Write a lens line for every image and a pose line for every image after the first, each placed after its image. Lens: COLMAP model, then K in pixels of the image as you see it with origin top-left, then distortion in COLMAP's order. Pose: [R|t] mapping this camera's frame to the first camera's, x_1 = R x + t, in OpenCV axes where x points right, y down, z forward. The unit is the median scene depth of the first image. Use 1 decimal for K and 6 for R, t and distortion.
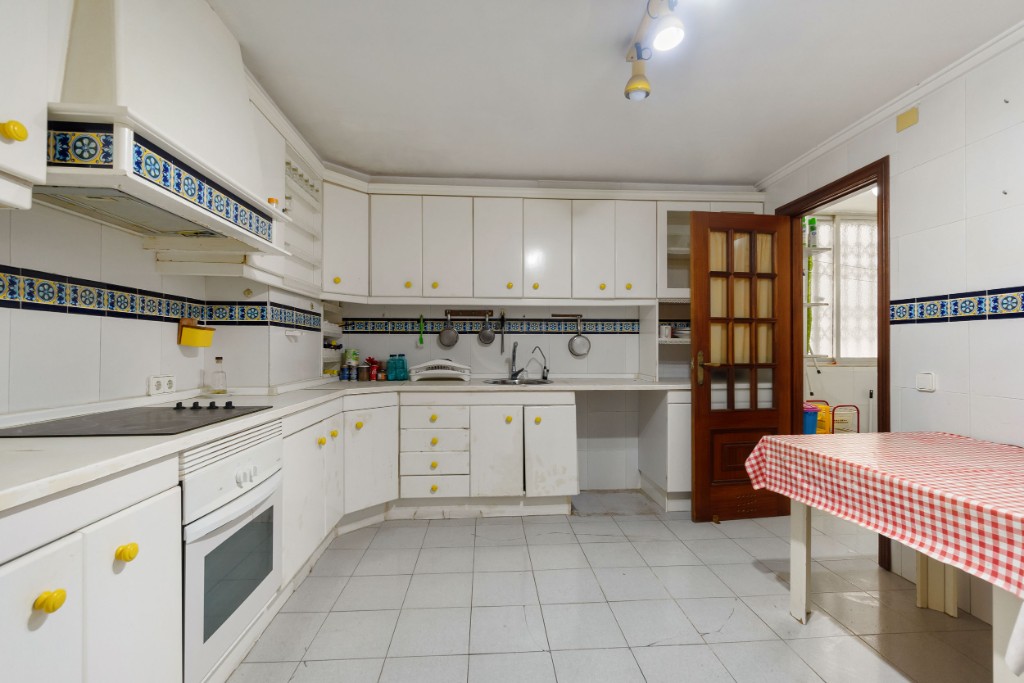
lens RADIAL K [[436.6, 0, 512.0], [0, 436.6, 341.5], [0, 0, 1]] dist [-0.002167, -0.000325]
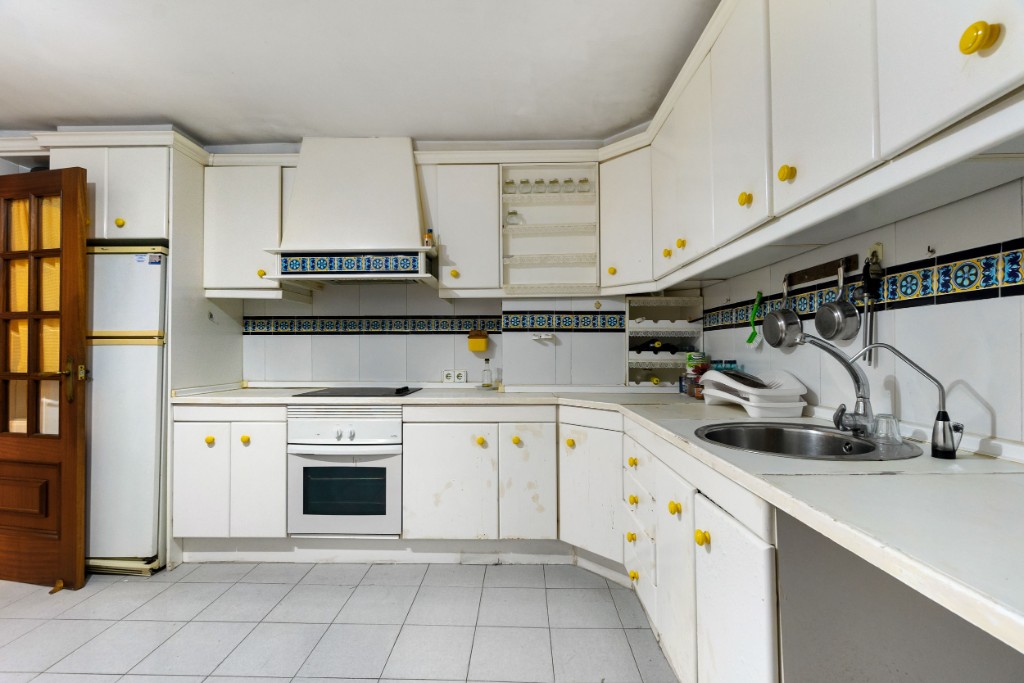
lens RADIAL K [[436.6, 0, 512.0], [0, 436.6, 341.5], [0, 0, 1]] dist [-0.002167, -0.000325]
pose [[-0.078084, -0.022959, -0.996682, 0.454785], [0.021124, 0.999472, -0.024679, 0.013128], [0.996723, -0.022981, -0.077557, 0.868574]]
